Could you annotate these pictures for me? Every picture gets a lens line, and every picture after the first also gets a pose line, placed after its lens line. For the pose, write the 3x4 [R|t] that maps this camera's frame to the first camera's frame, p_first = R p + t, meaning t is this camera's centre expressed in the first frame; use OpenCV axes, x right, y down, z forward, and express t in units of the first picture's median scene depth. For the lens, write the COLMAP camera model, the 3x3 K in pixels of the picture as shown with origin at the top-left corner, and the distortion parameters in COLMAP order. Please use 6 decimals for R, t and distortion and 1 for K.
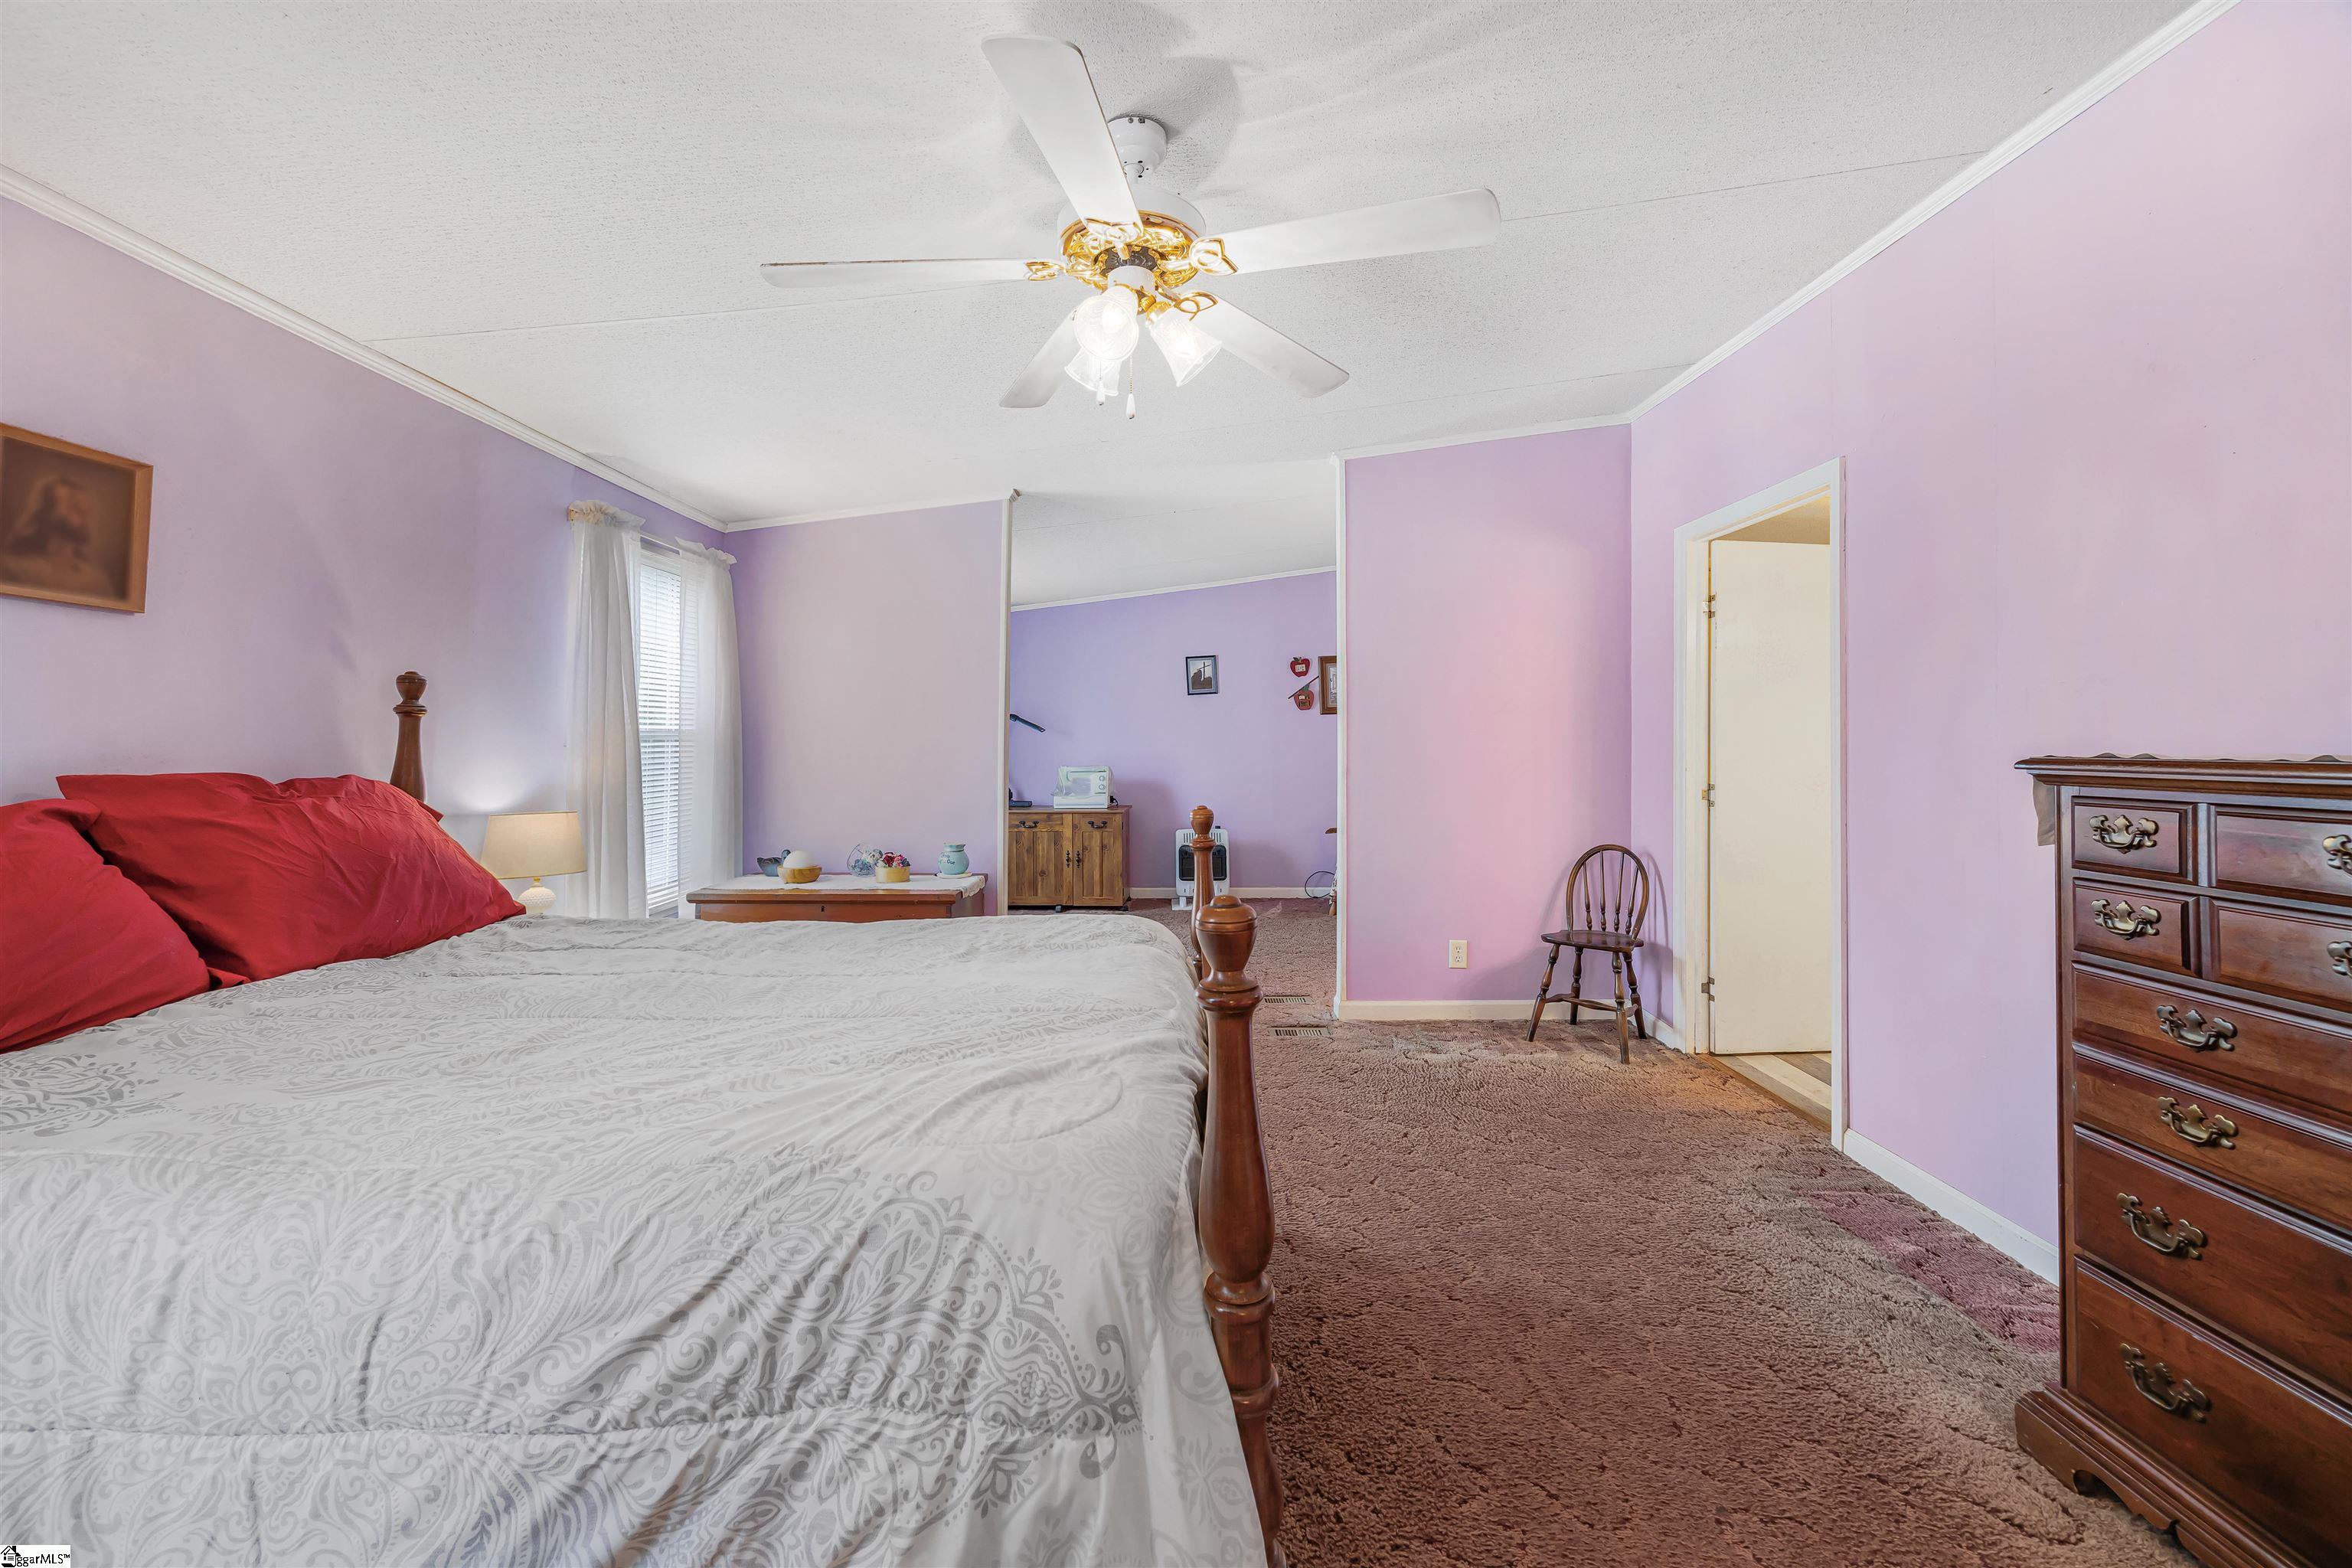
lens RADIAL K [[886.2, 0, 1176.0], [0, 886.2, 784.0], [0, 0, 1]] dist [-0.000964, -0.000033]
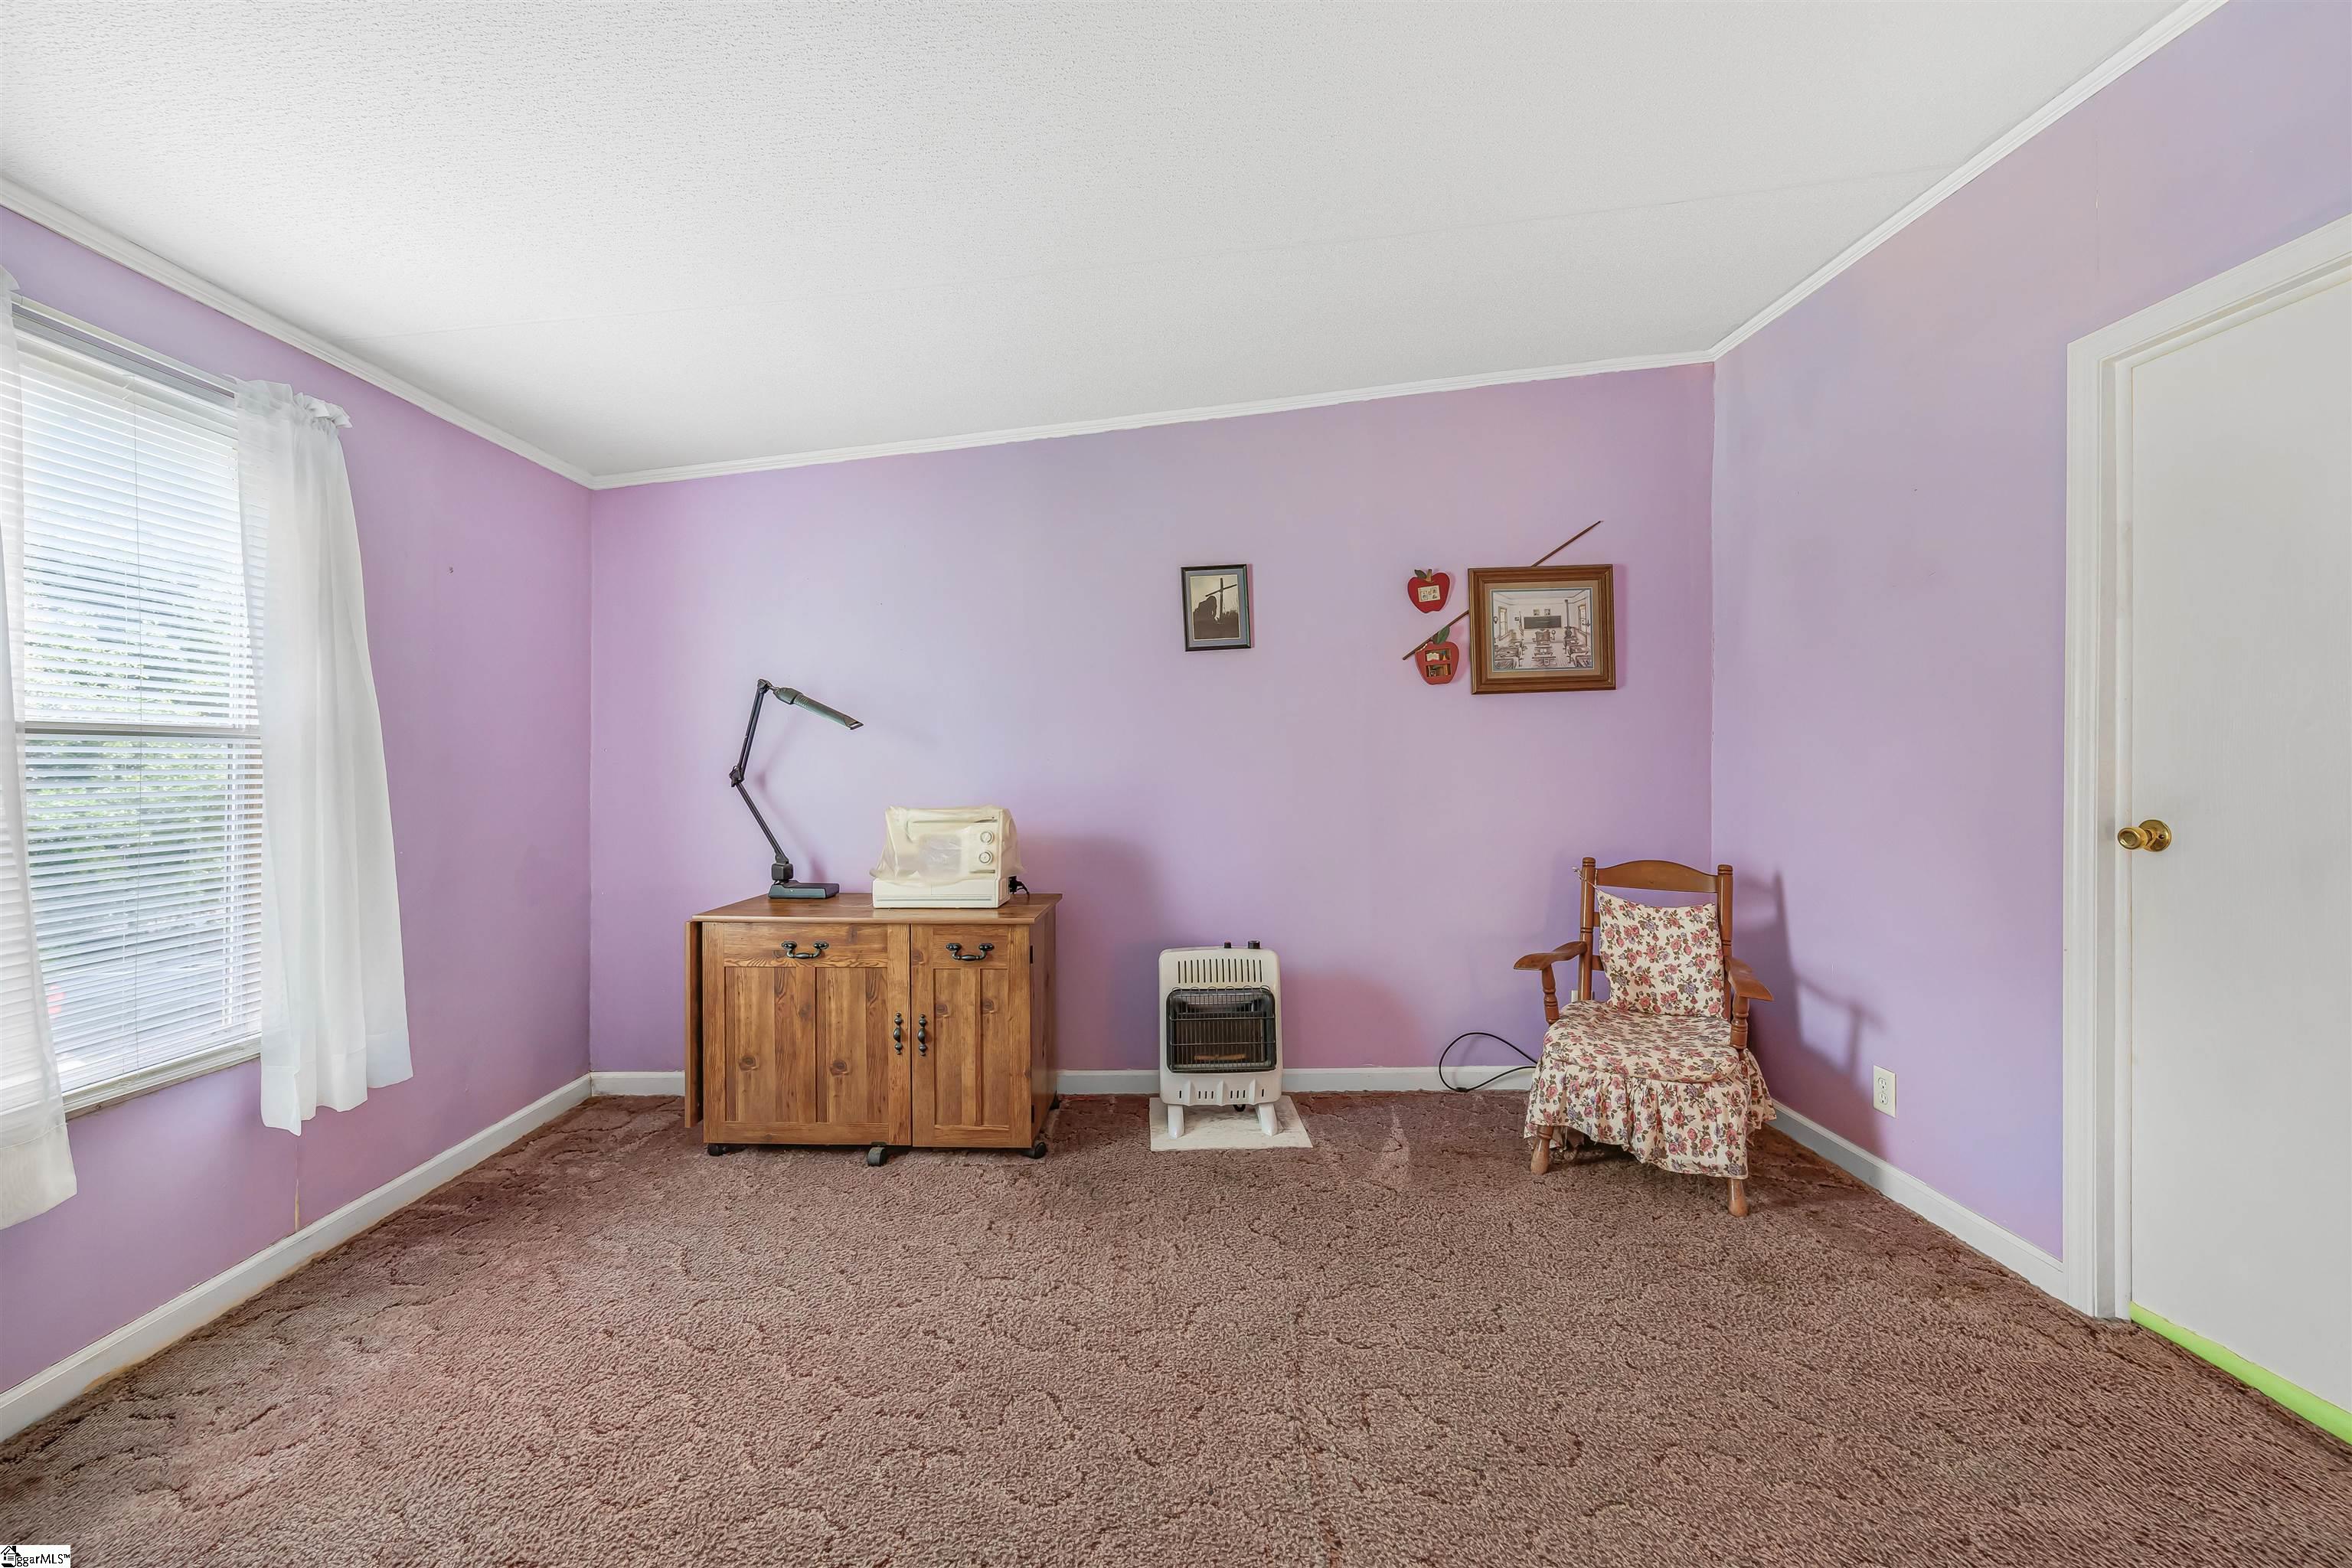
lens RADIAL K [[886.2, 0, 1176.0], [0, 886.2, 784.0], [0, 0, 1]] dist [-0.000964, -0.000033]
pose [[0.999744, 0.002346, 0.022483, -0.002062], [-0.002100, 0.999938, -0.010964, -0.026743], [-0.022507, 0.010914, 0.999687, 0.556462]]
